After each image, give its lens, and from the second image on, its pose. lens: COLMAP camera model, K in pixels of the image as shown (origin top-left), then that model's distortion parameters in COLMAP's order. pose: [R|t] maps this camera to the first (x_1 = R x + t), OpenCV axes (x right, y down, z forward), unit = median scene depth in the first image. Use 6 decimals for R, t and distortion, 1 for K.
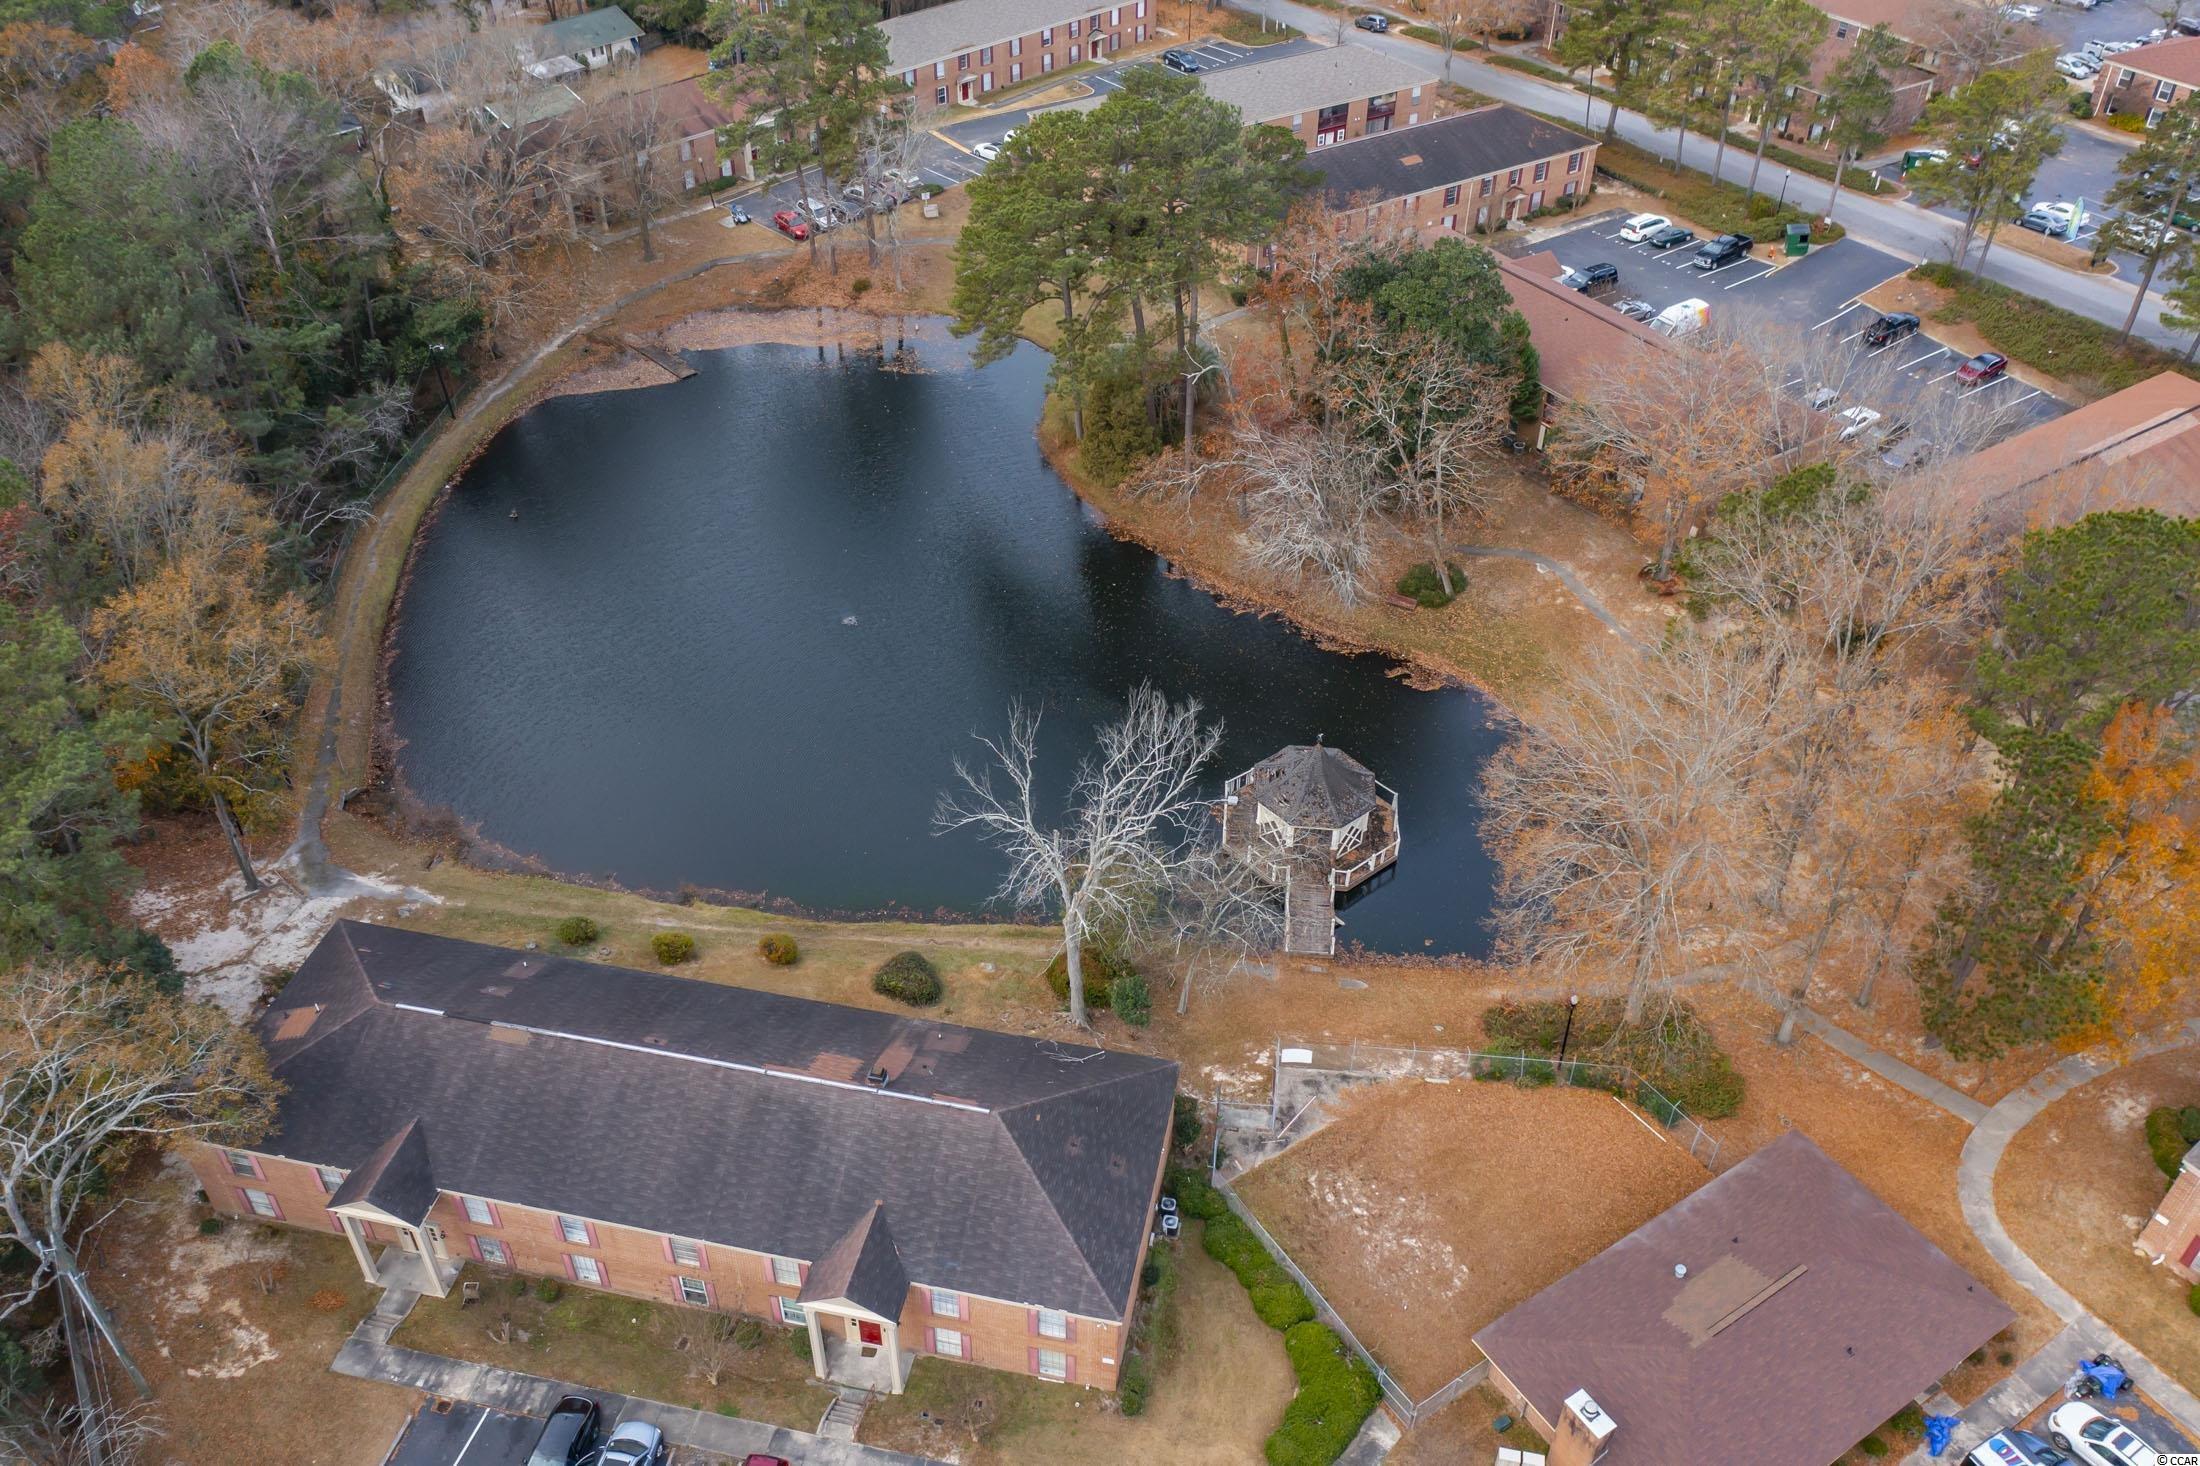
lens RADIAL K [[1794.8, 0, 1100.0], [0, 1794.8, 733.0], [0, 0, 1]] dist [-0.012500, -0.003499]
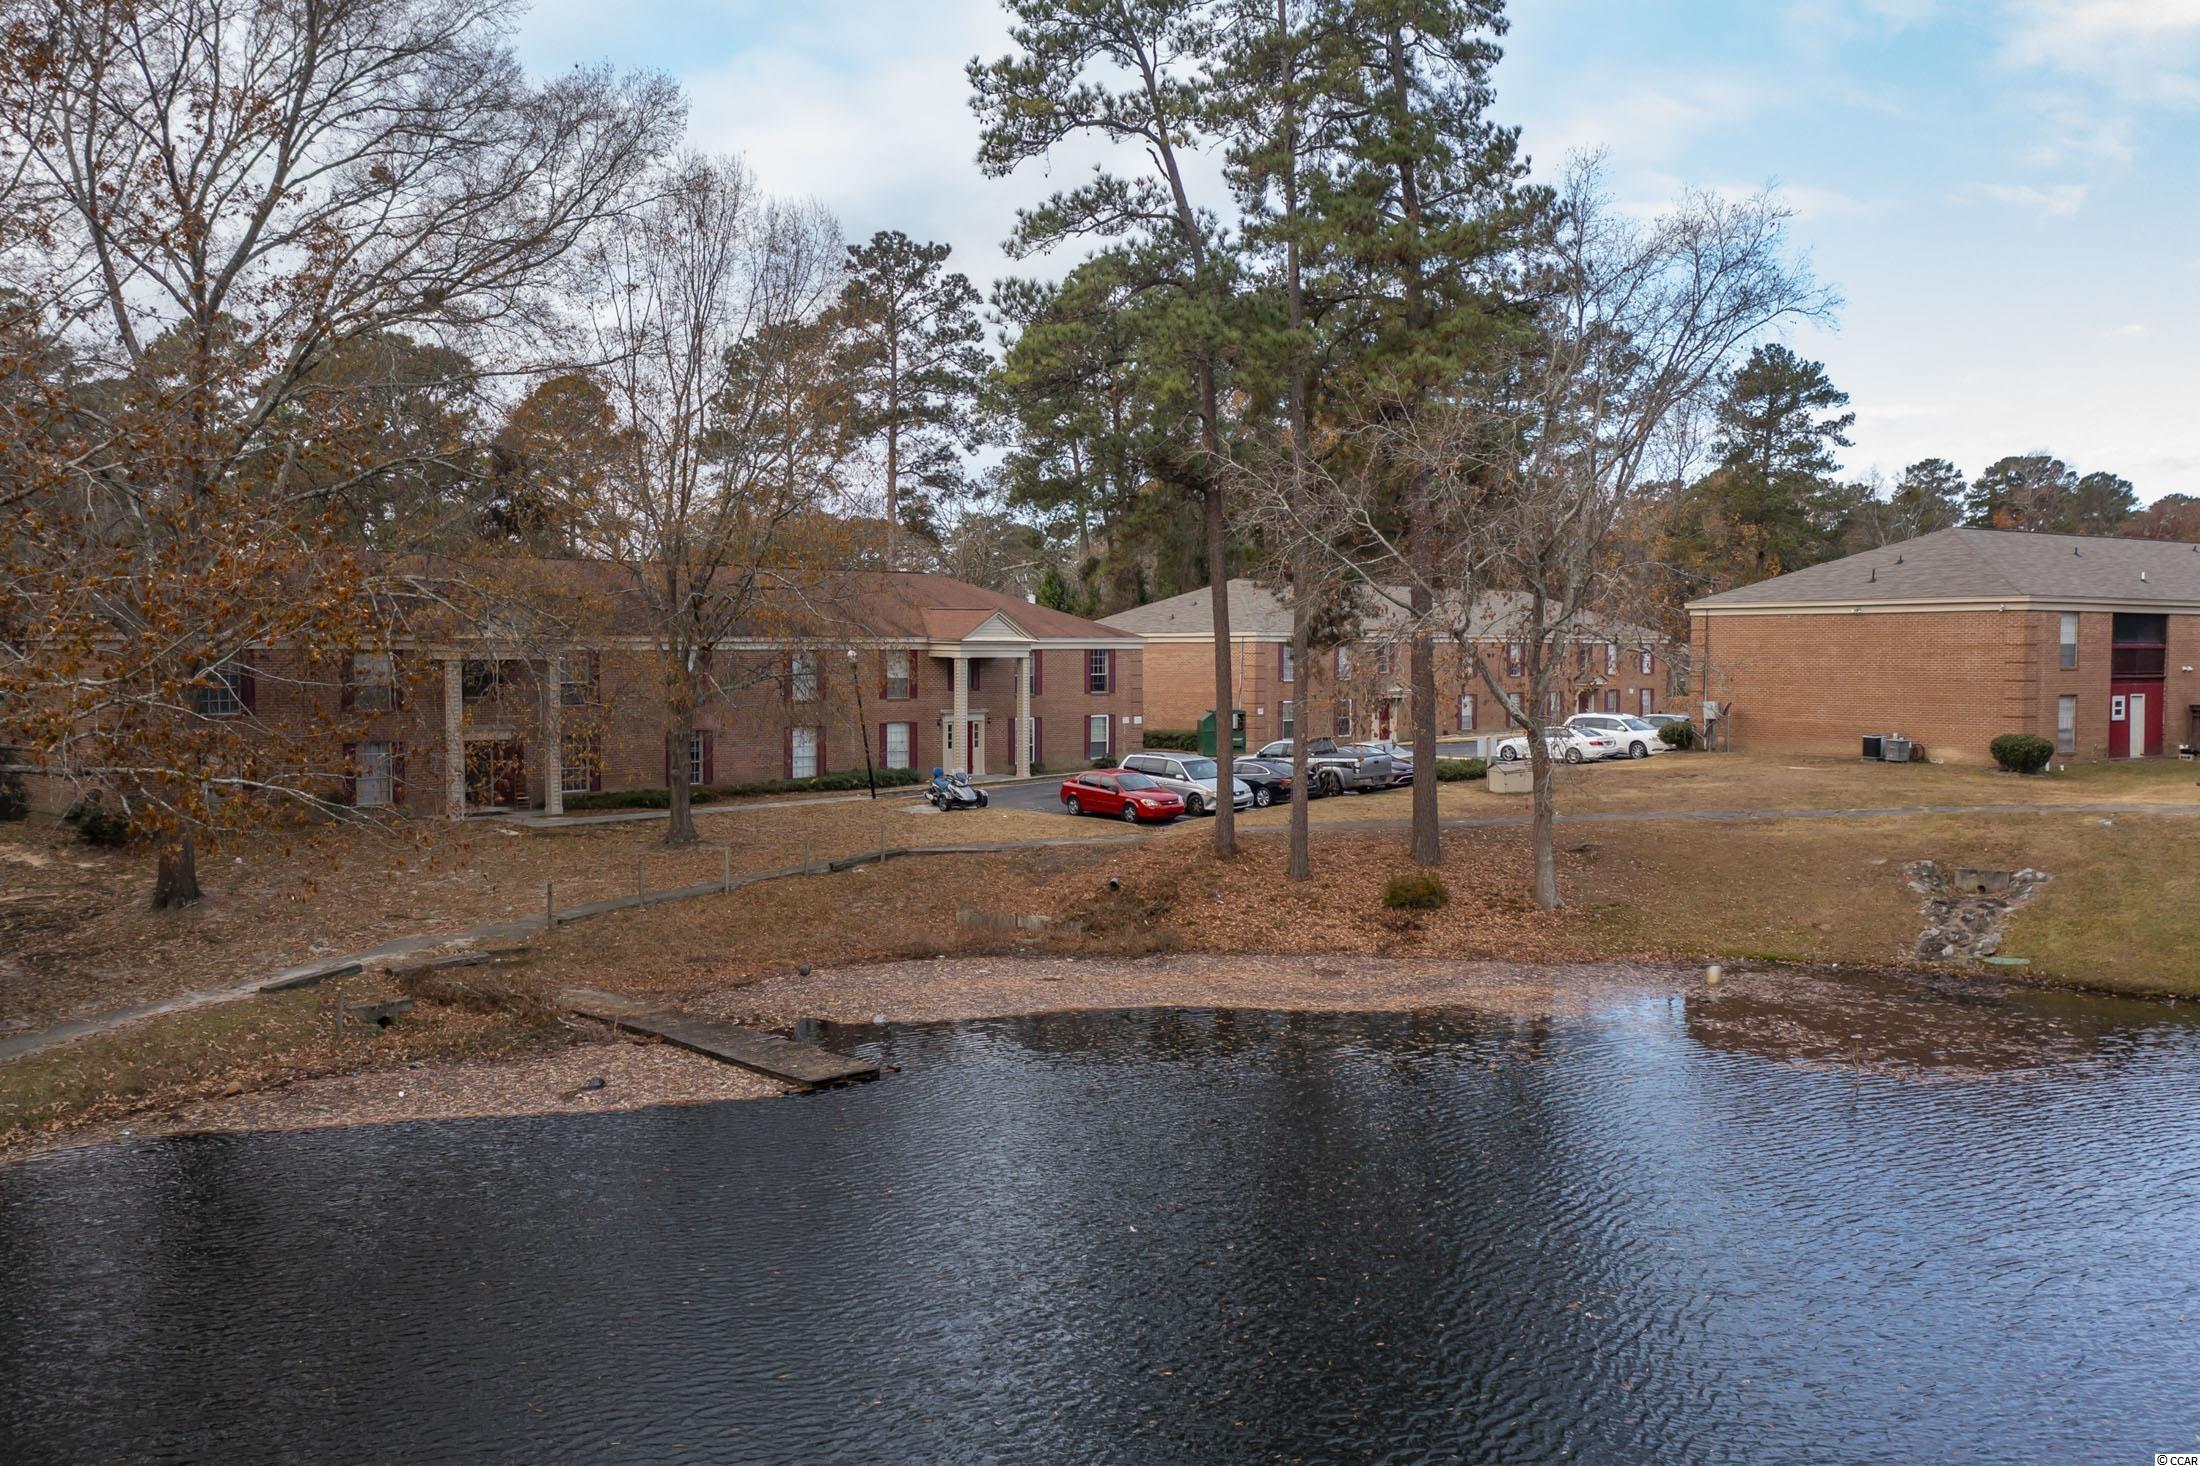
lens RADIAL K [[1794.8, 0, 1100.0], [0, 1794.8, 733.0], [0, 0, 1]] dist [-0.012500, -0.003499]
pose [[0.999848, 0.005514, 0.016537, -0.200329], [0.005036, 0.816839, -0.576843, -0.110116], [-0.016689, 0.576839, 0.816687, 0.795004]]
